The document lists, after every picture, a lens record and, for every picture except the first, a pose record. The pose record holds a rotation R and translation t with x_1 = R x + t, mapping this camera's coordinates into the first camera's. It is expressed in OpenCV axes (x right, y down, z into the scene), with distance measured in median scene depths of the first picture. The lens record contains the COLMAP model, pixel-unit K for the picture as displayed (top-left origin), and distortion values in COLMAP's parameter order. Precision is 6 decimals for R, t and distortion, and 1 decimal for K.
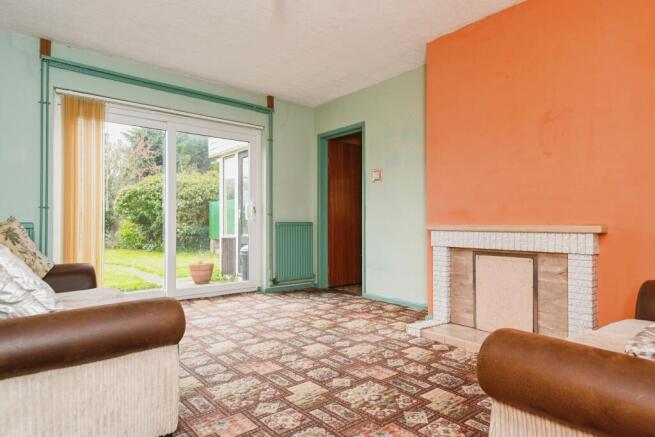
lens RADIAL K [[424.0, 0, 327.5], [0, 424.0, 218.5], [0, 0, 1]] dist [0.004091, 0.000535]
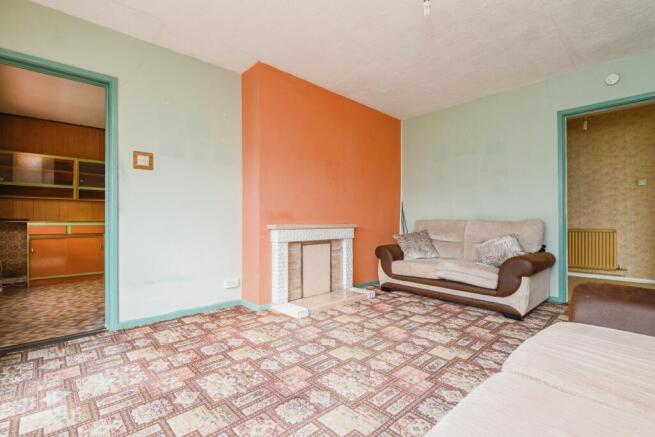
lens RADIAL K [[309.1, 0, 327.5], [0, 309.1, 218.5], [0, 0, 1]] dist [-0.001769, -0.000393]
pose [[-0.111699, -0.005894, 0.993725, -0.691412], [-0.022452, 0.999742, 0.003406, -0.009851], [-0.993488, -0.021931, -0.111802, 1.056441]]
